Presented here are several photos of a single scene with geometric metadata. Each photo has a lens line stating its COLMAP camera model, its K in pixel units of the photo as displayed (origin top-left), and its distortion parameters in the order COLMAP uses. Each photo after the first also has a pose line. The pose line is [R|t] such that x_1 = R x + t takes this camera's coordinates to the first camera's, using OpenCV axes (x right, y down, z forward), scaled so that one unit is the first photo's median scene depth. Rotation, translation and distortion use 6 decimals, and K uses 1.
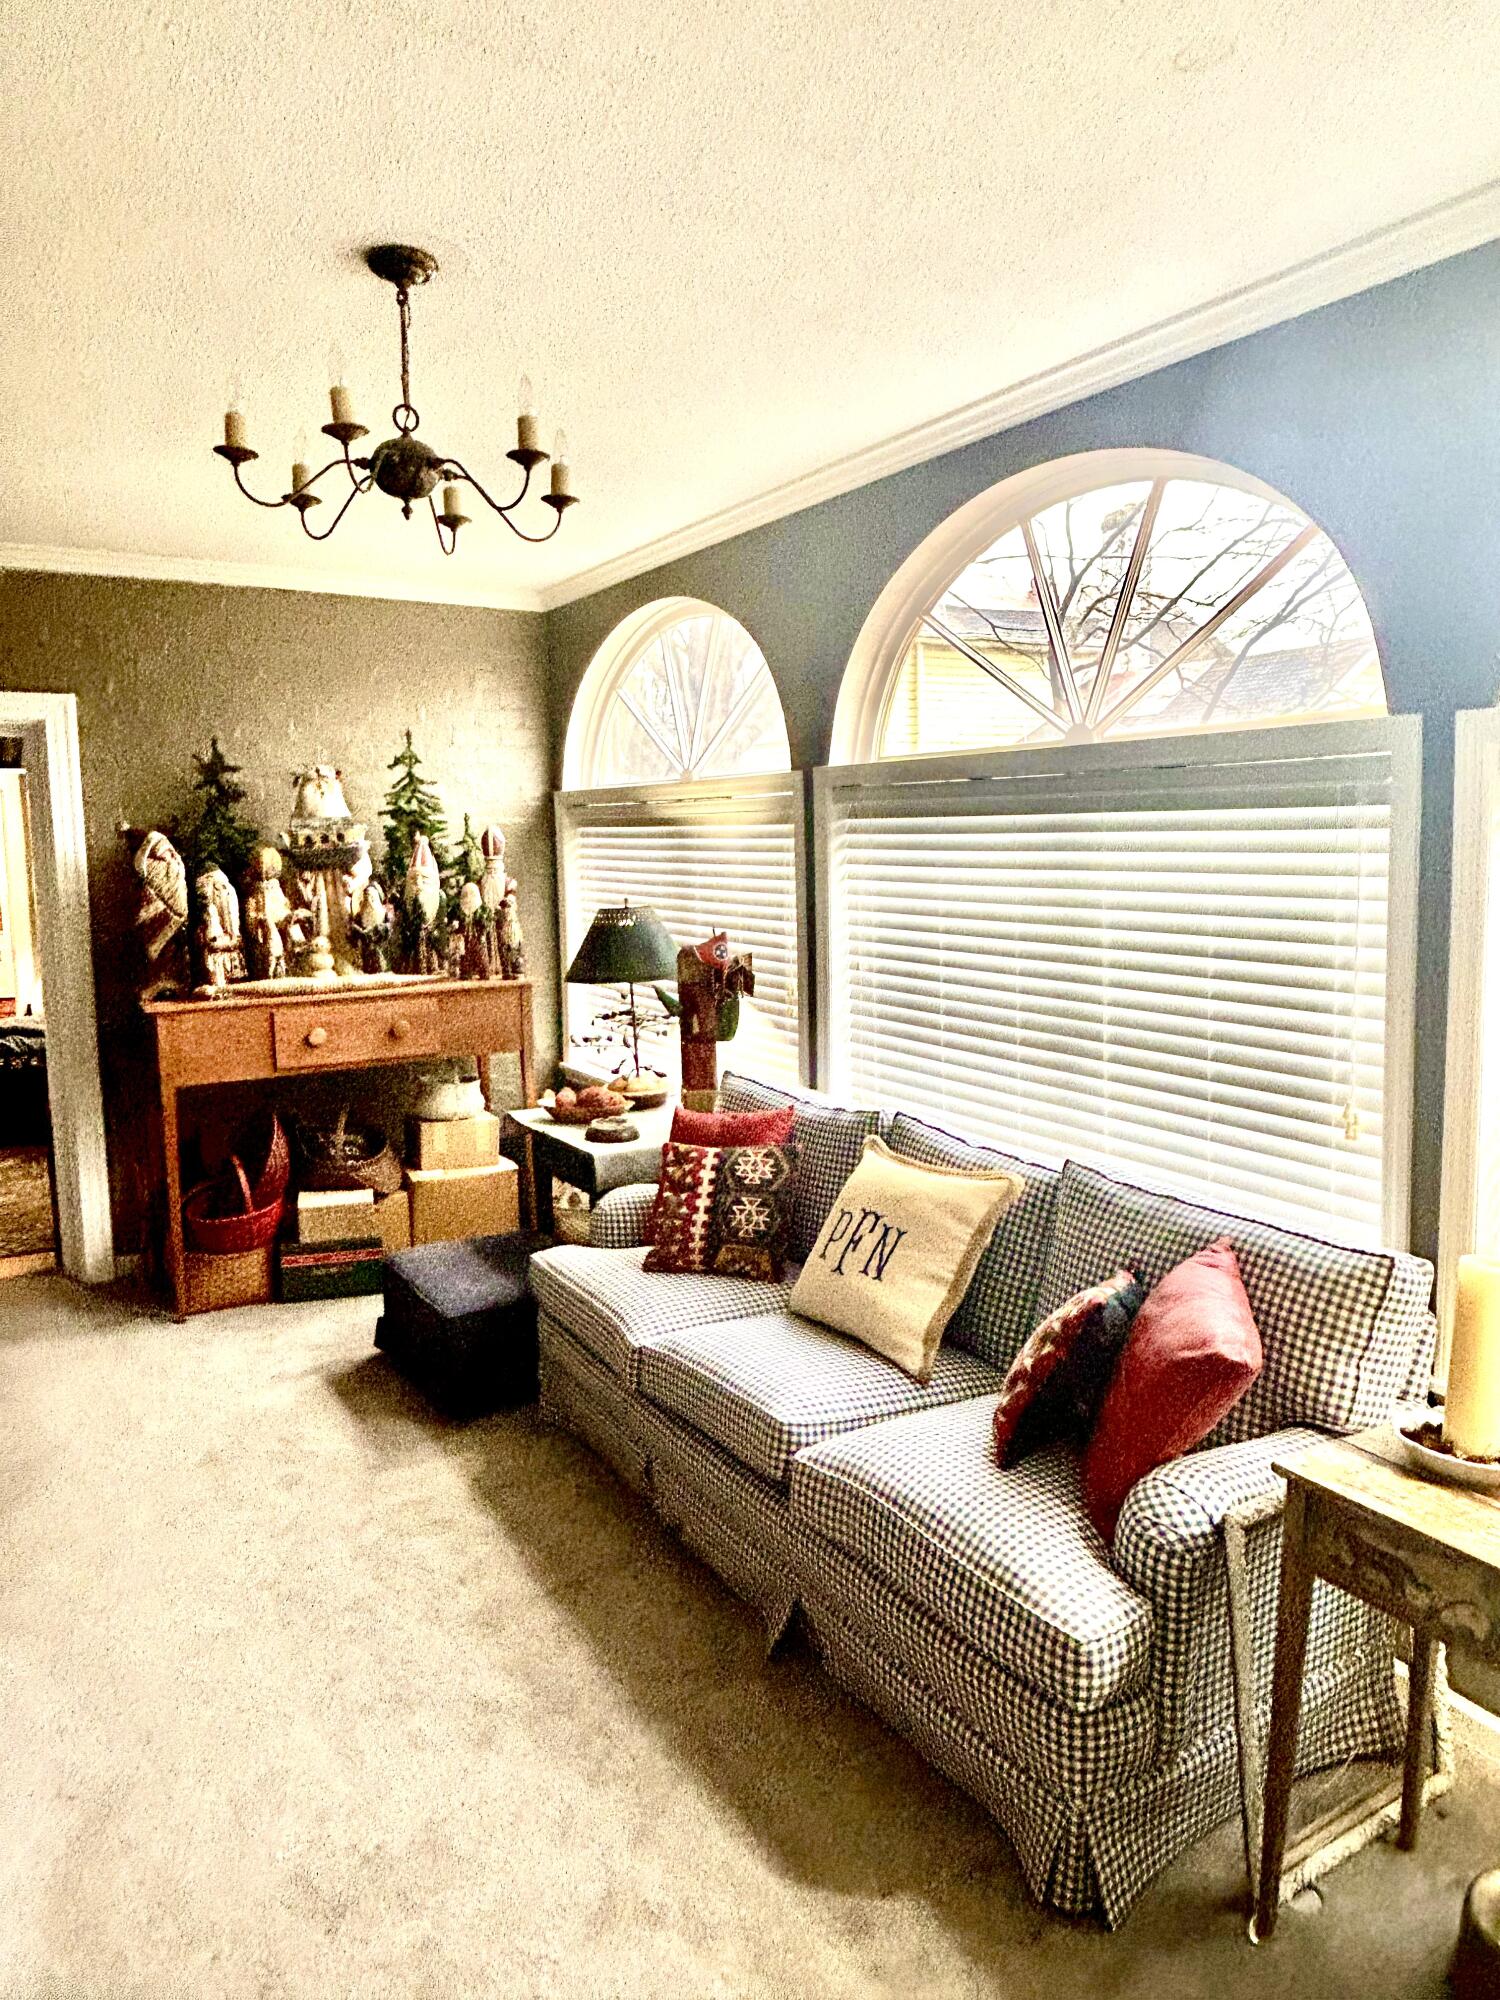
lens RADIAL K [[1362.4, 0, 736.2], [0, 1362.4, 995.1], [0, 0, 1]] dist [-0.001913, -0.011911]
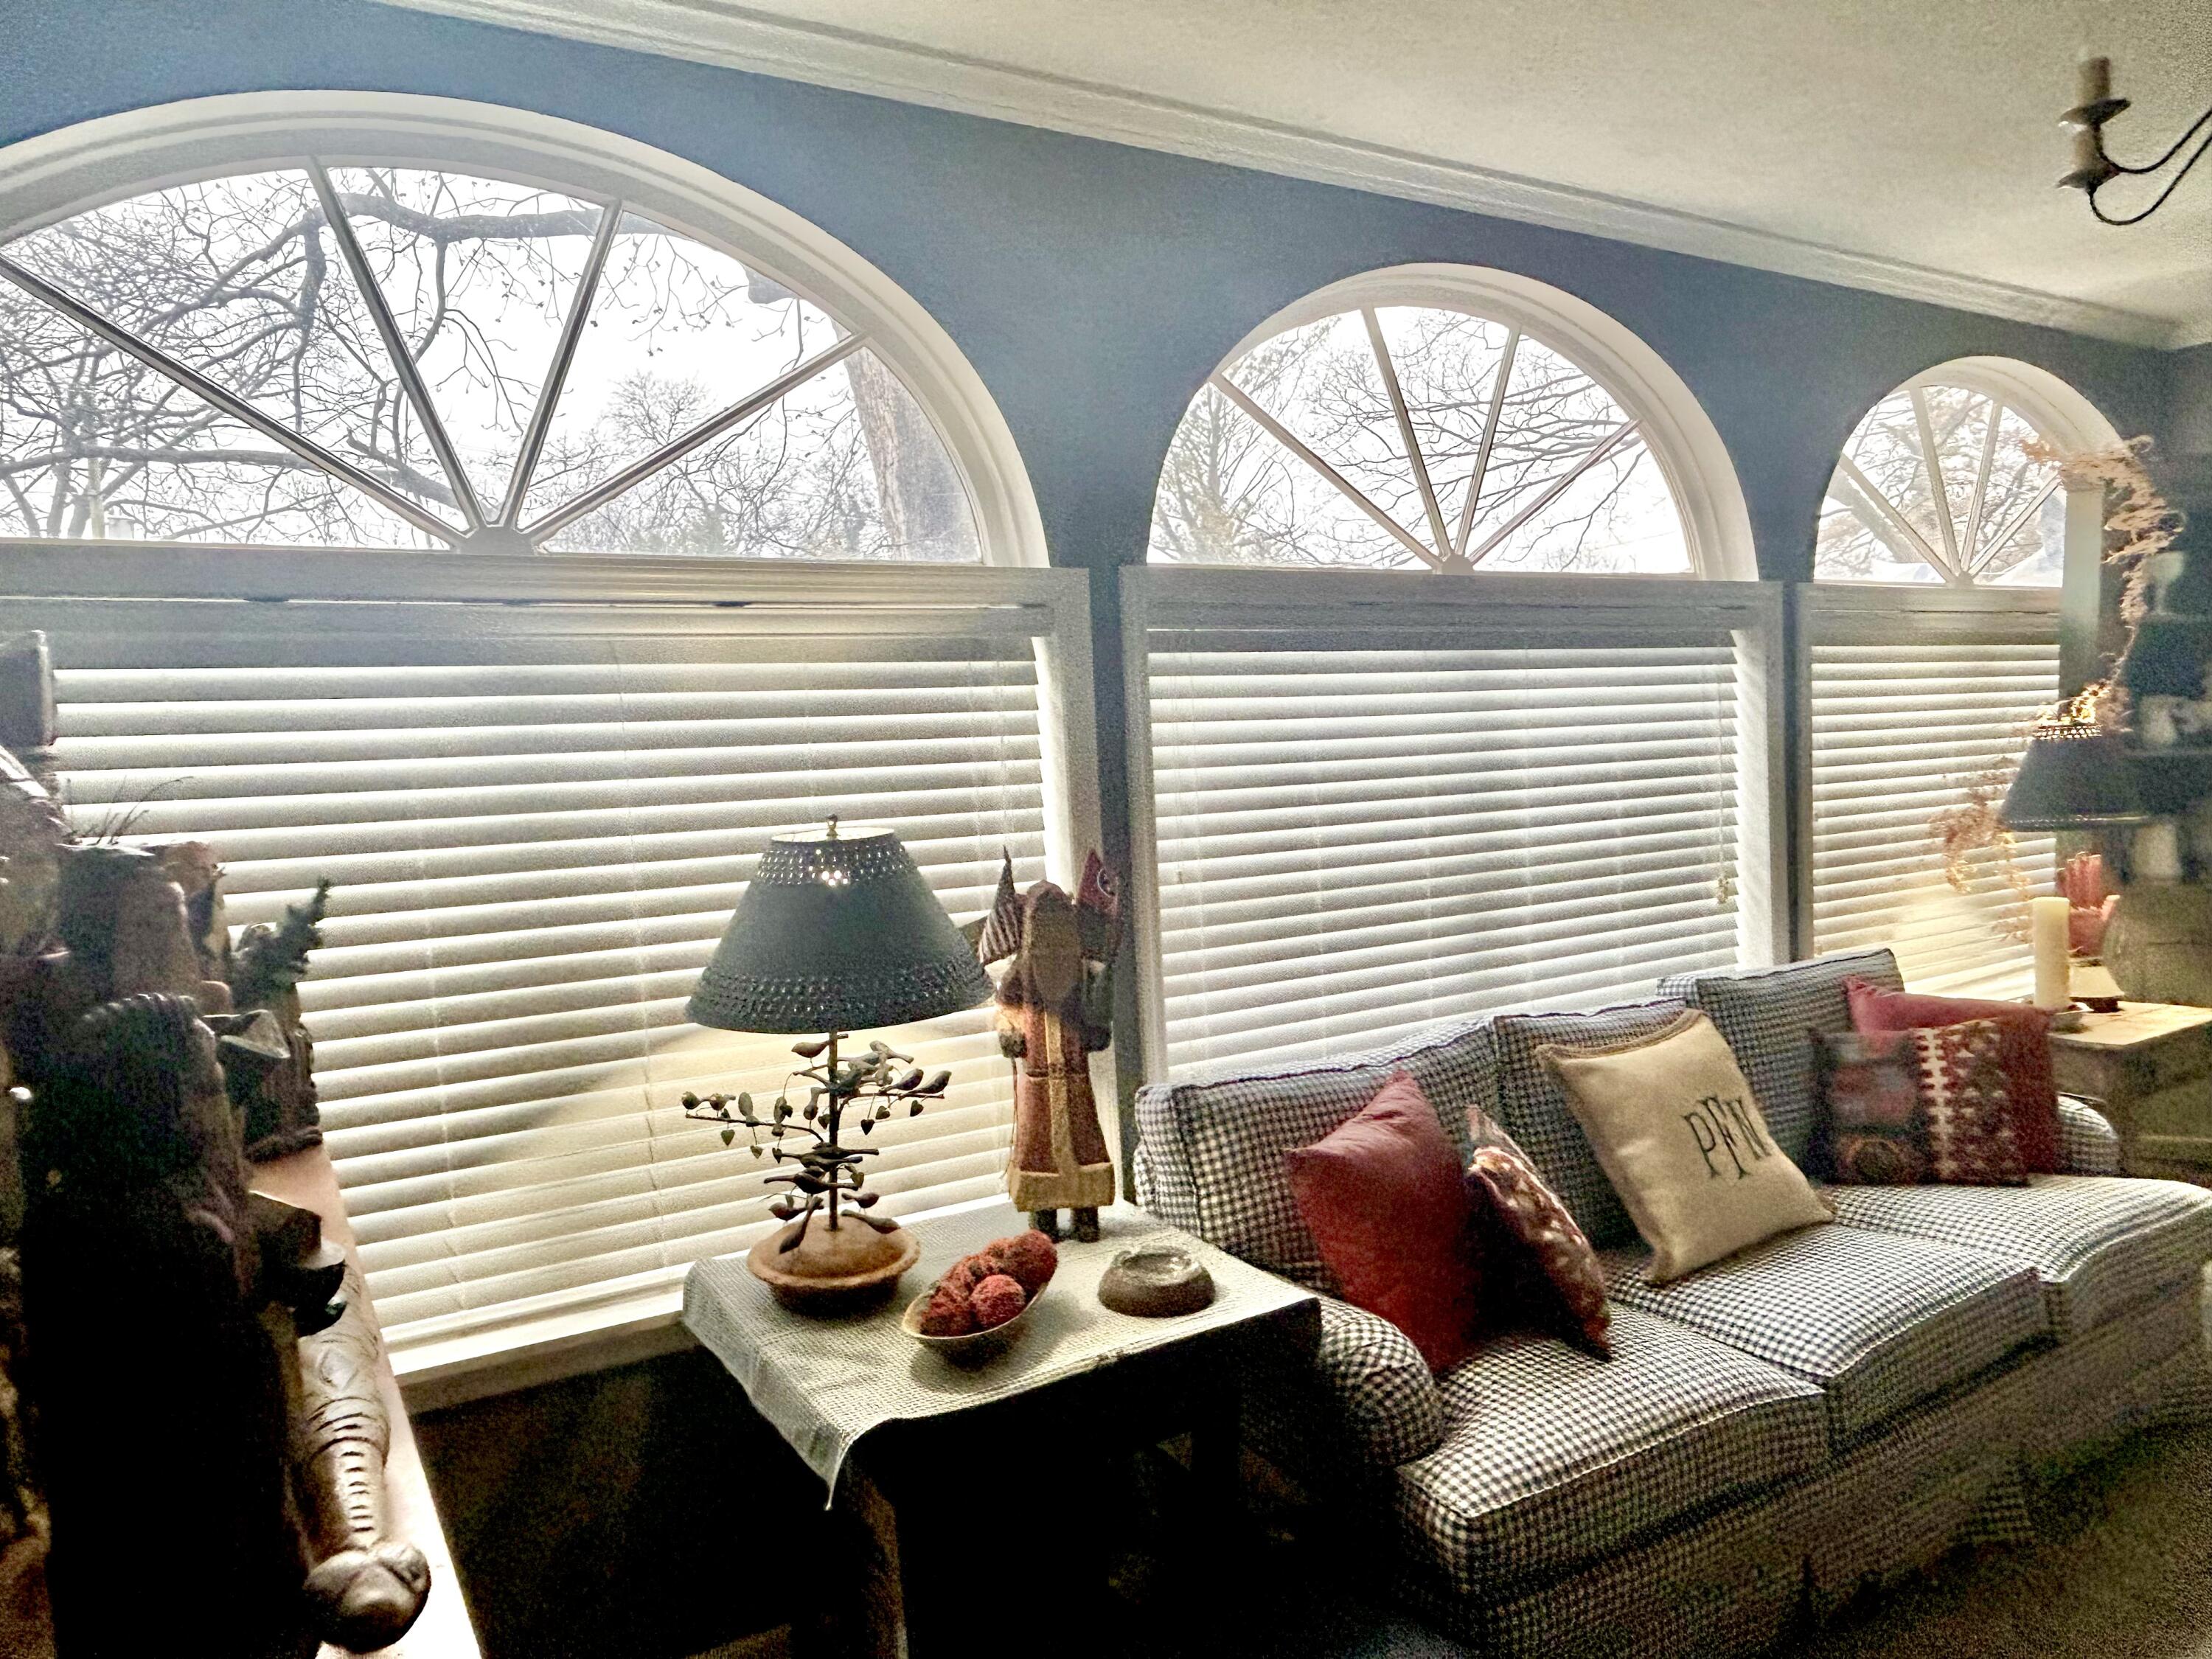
lens RADIAL K [[1506.9, 0, 1101.1], [0, 1506.9, 815.3], [0, 0, 1]] dist [-0.001913, -0.011911]
pose [[-0.023316, -0.073582, 0.997017, -0.802469], [0.137167, 0.987621, 0.076097, -0.139481], [-0.990273, 0.138532, -0.012934, 1.316762]]
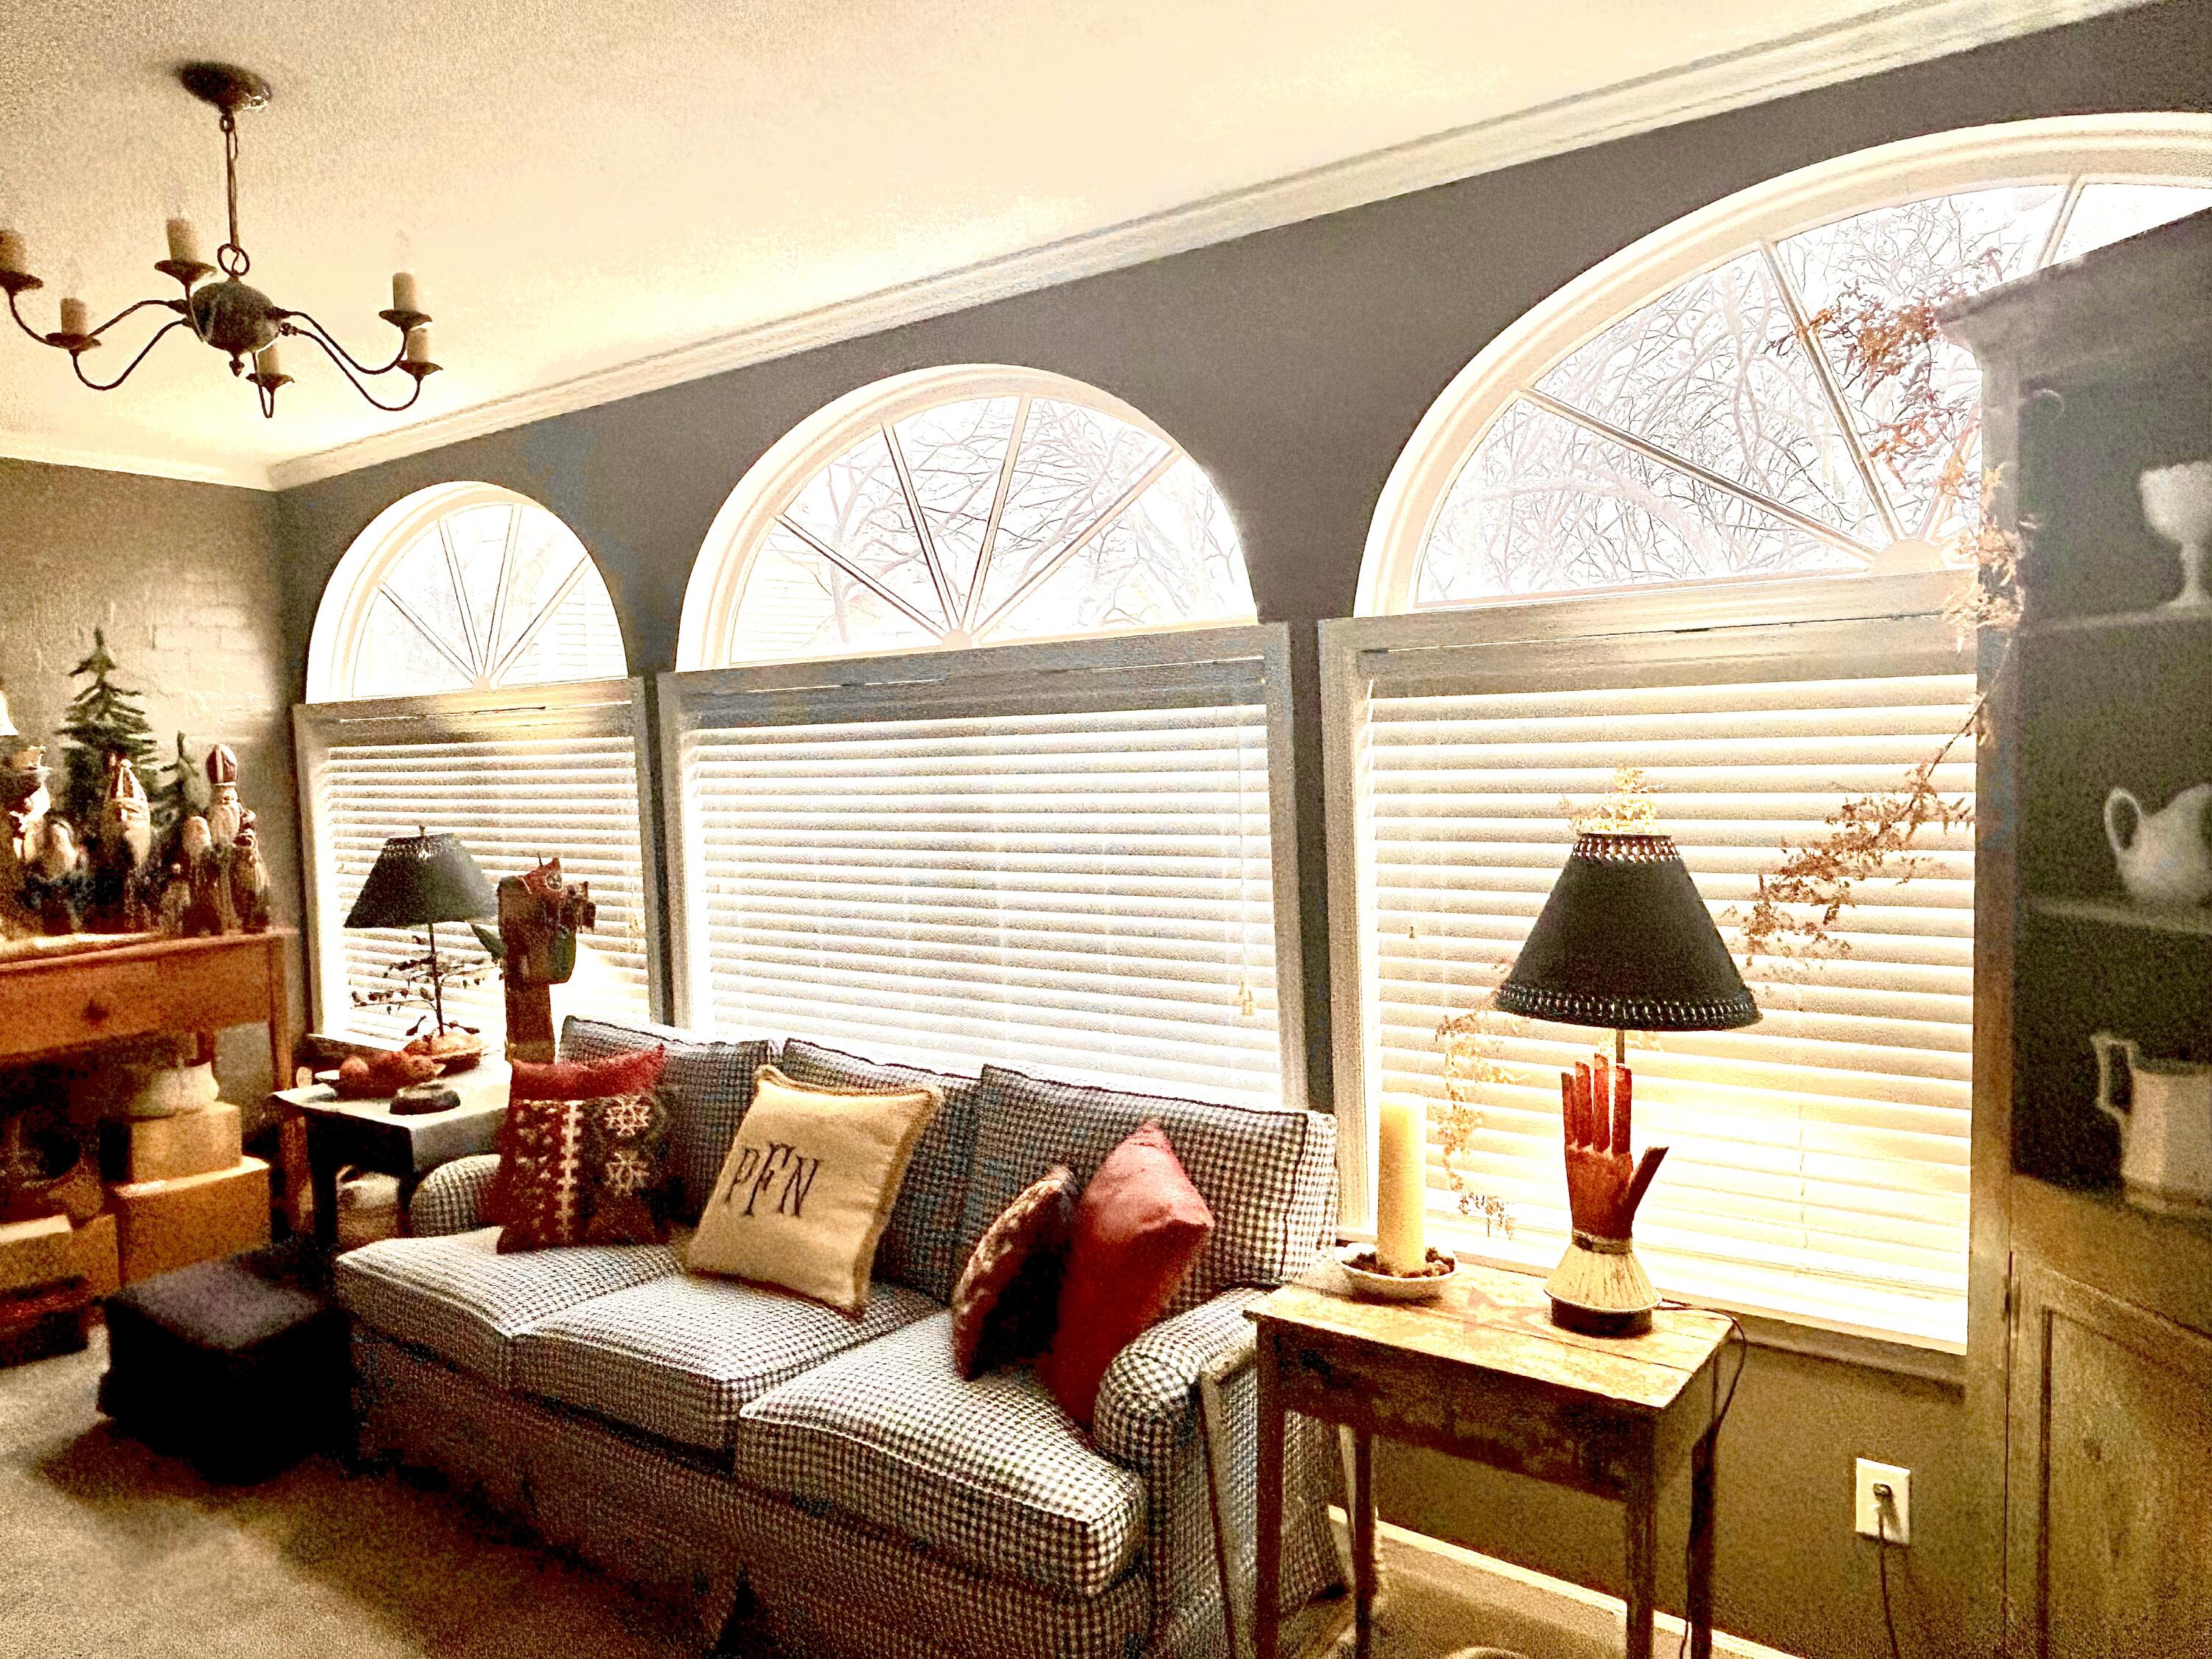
lens RADIAL K [[1506.9, 0, 1094.5], [0, 1506.9, 822.6], [0, 0, 1]] dist [-0.001913, -0.011911]
pose [[0.916314, -0.033715, 0.399039, -0.102788], [0.063654, 0.996043, -0.062013, 0.017216], [-0.395369, 0.082224, 0.914835, -0.039072]]
